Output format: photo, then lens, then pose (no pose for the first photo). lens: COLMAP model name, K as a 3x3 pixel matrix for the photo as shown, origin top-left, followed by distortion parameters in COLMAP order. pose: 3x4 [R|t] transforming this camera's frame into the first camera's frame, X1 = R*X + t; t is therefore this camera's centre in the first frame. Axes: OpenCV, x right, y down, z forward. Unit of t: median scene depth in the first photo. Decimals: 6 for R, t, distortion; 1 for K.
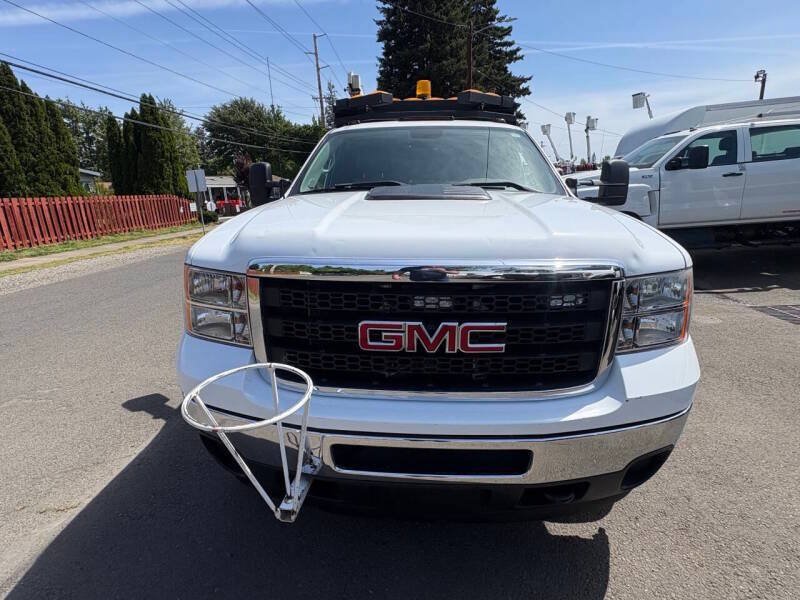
lens RADIAL K [[424.3, 0, 398.3], [0, 424.3, 303.6], [0, 0, 1]] dist [0.000039, 0.000285]
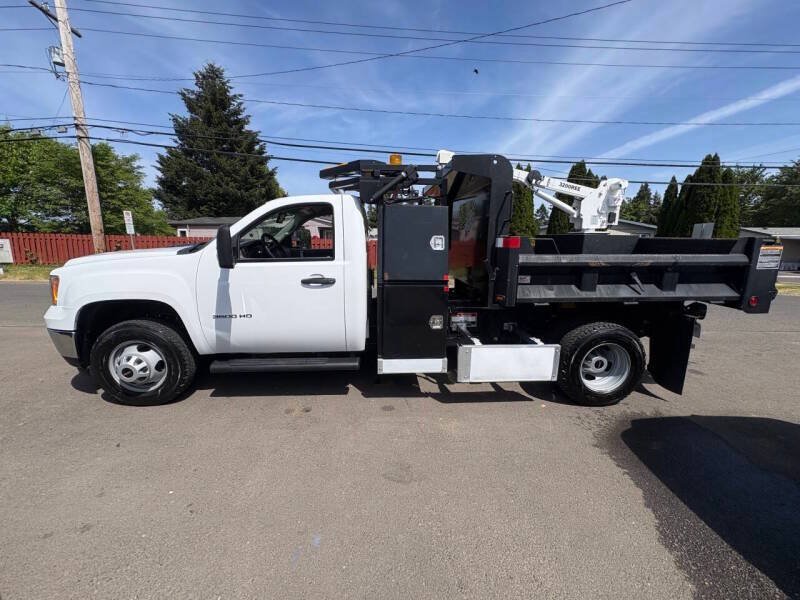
lens RADIAL K [[326.8, 0, 398.0], [0, 326.8, 297.3], [0, 0, 1]] dist [0.000132, -0.000099]
pose [[0.101945, 0.194637, -0.975563, 0.211339], [-0.274933, 0.947989, 0.160405, -0.060973], [0.956044, 0.251862, 0.150155, 0.196012]]
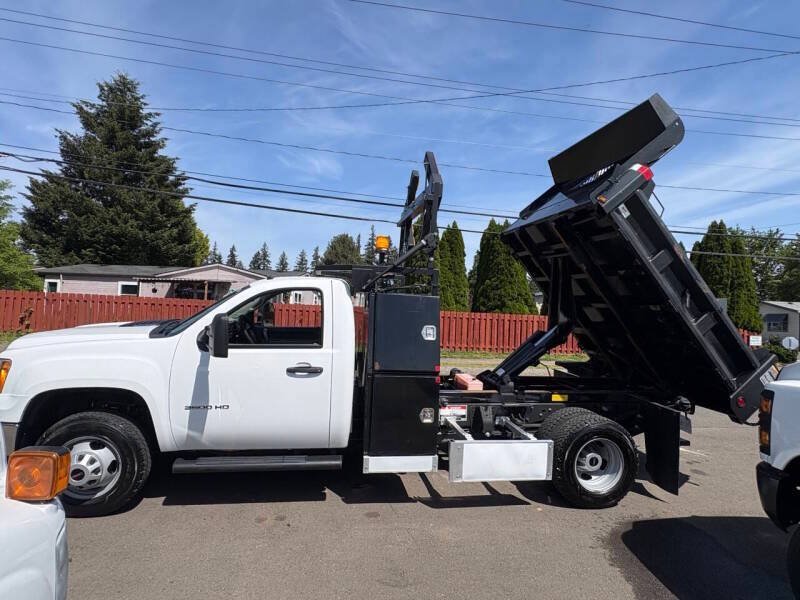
lens RADIAL K [[449.8, 0, 398.7], [0, 449.8, 290.1], [0, 0, 1]] dist [0.003562, 0.000983]
pose [[0.206058, 0.005053, -0.978527, 0.256733], [-0.301604, 0.951631, -0.058597, -0.067494], [0.930900, 0.307202, 0.197615, 0.172260]]
